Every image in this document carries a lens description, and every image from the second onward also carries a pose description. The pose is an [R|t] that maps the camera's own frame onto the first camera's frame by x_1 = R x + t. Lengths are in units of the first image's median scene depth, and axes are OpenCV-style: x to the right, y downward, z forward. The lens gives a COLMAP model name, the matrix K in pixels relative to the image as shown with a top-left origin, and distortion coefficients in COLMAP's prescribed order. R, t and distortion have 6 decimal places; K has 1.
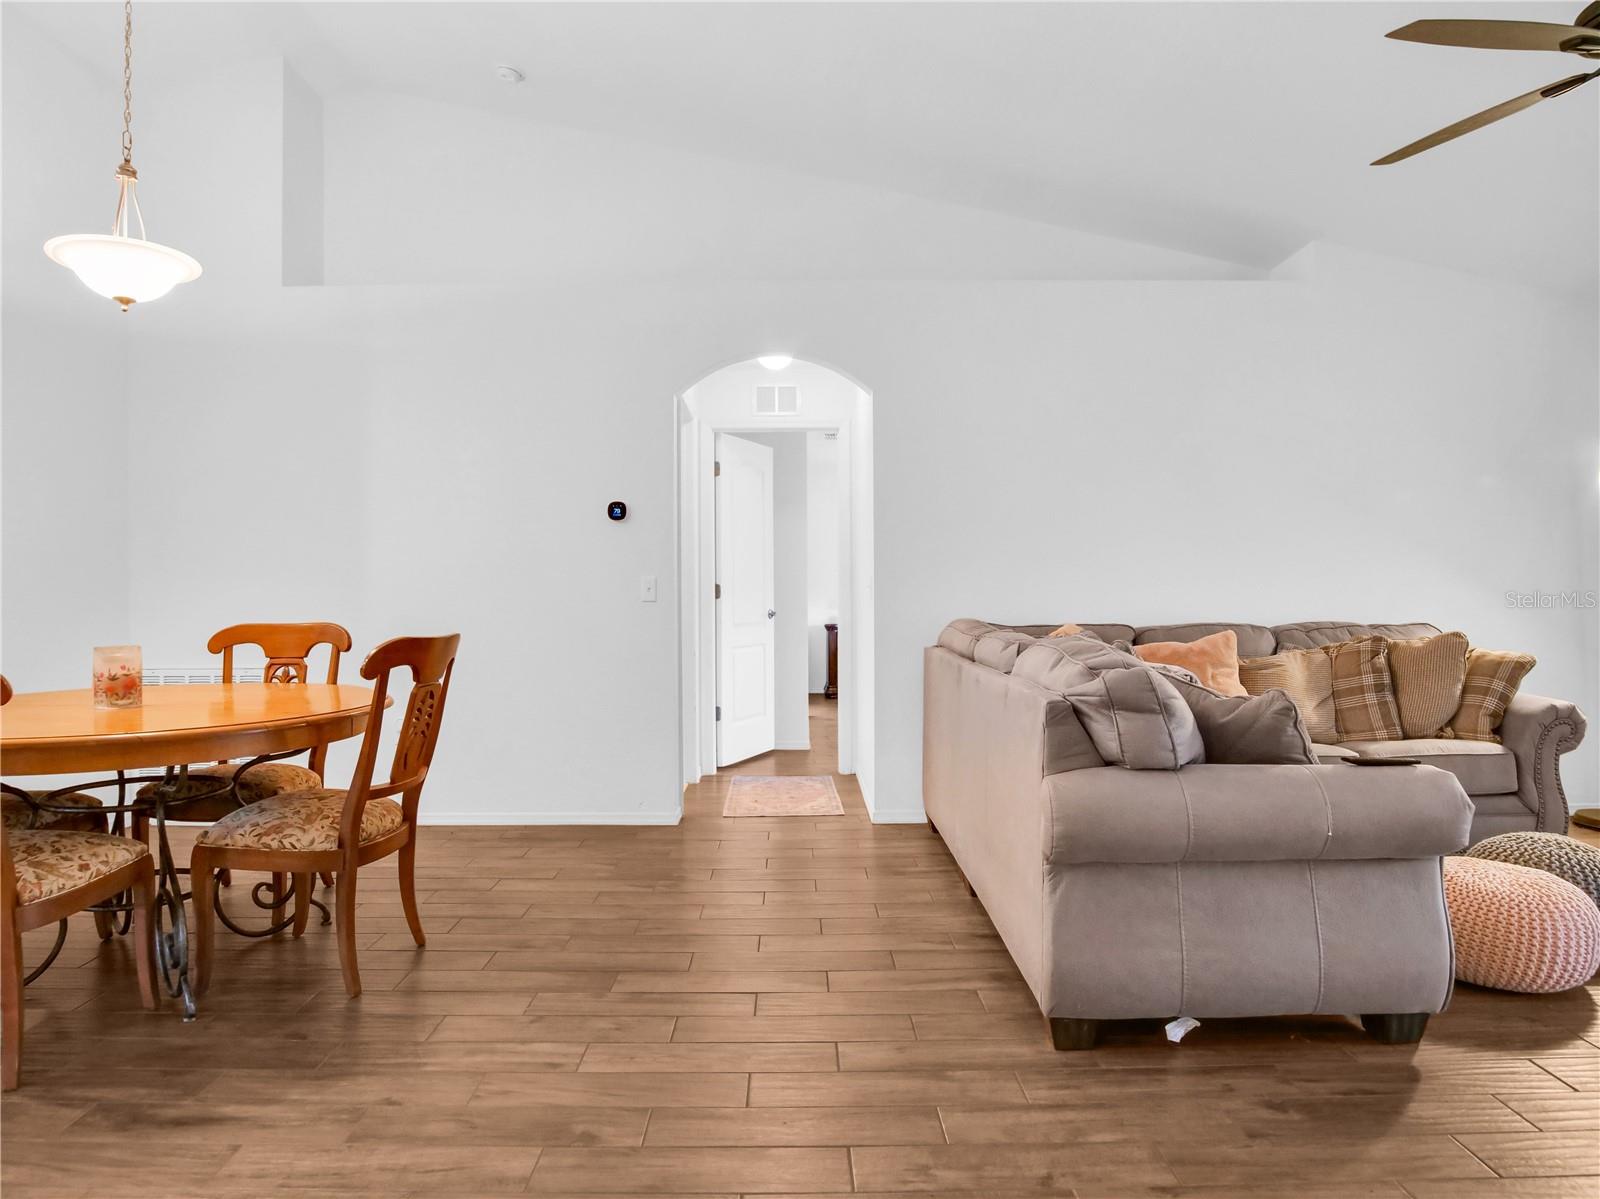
lens RADIAL K [[981.0, 0, 817.3], [0, 981.0, 602.5], [0, 0, 1]] dist [-0.028050, -0.004385]
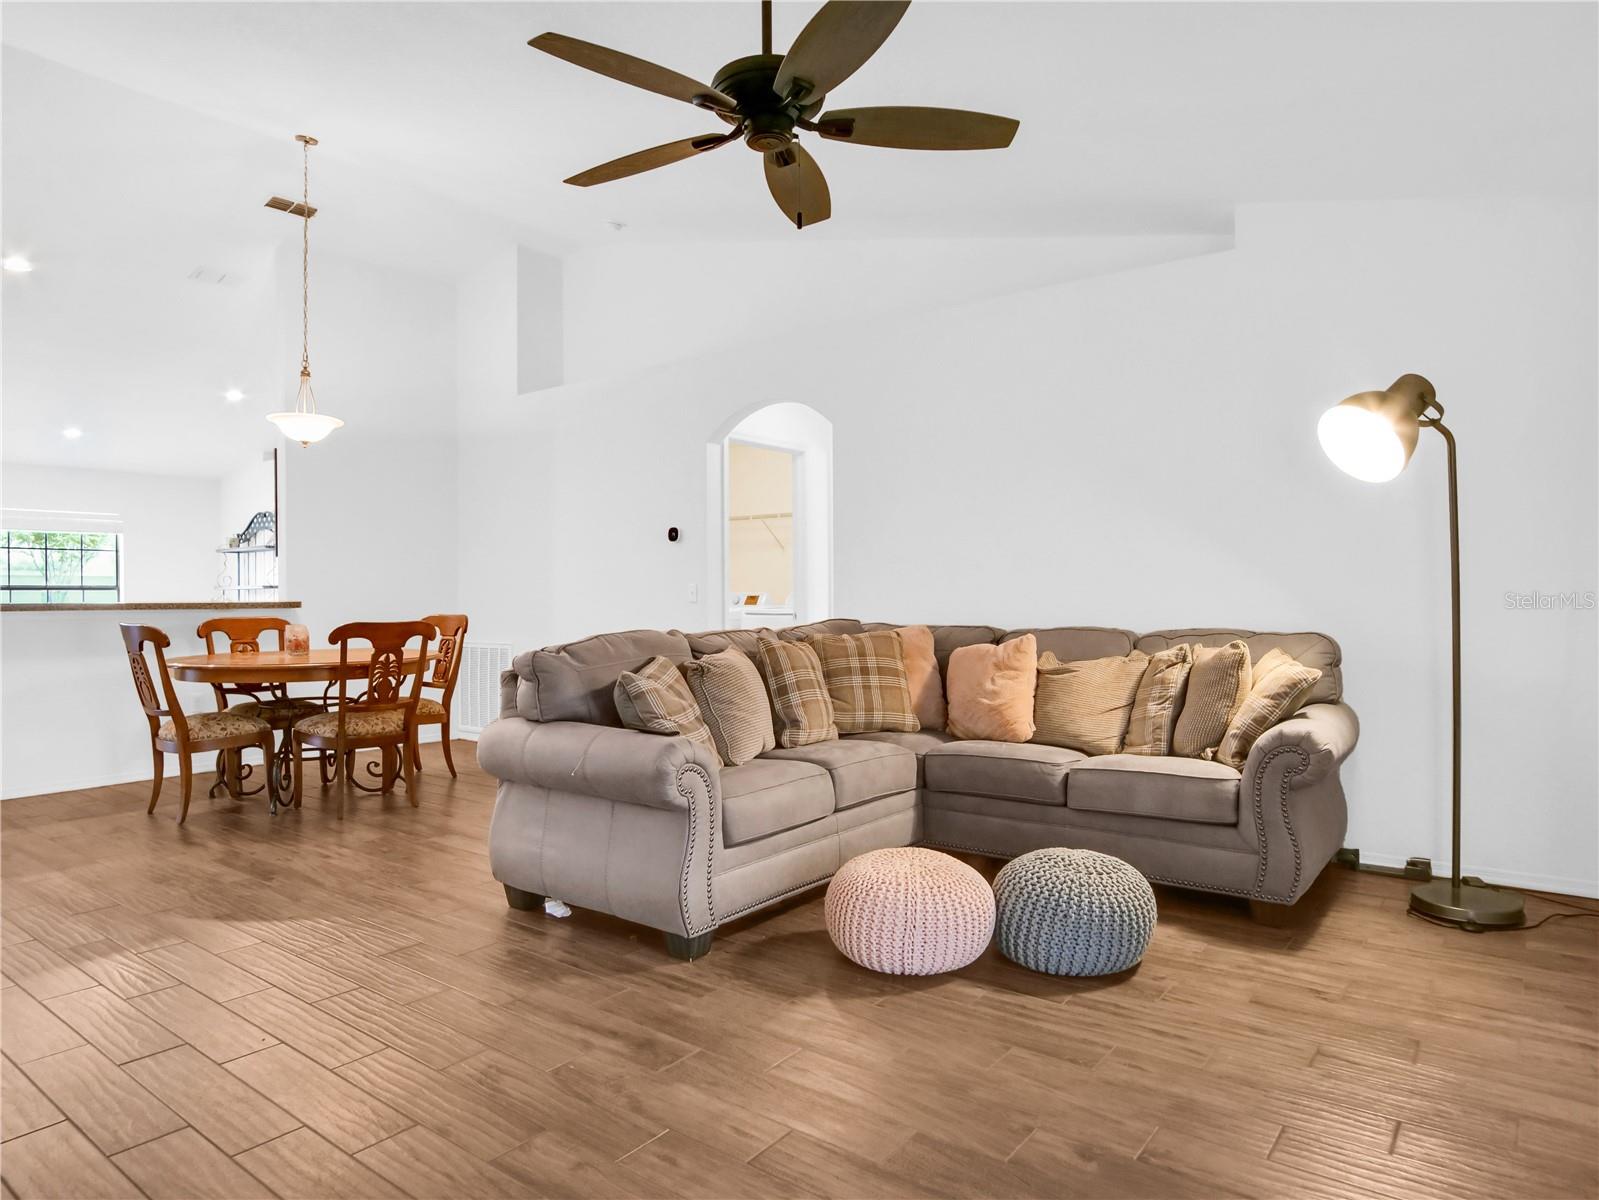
lens RADIAL K [[1000.8, 0, 798.5], [0, 1000.8, 620.0], [0, 0, 1]] dist [-0.058105, -0.000069]
pose [[0.787540, 0.015715, -0.616063, 0.984322], [-0.000297, 0.999684, 0.025121, -0.011925], [0.616263, -0.019601, 0.787296, 0.053720]]
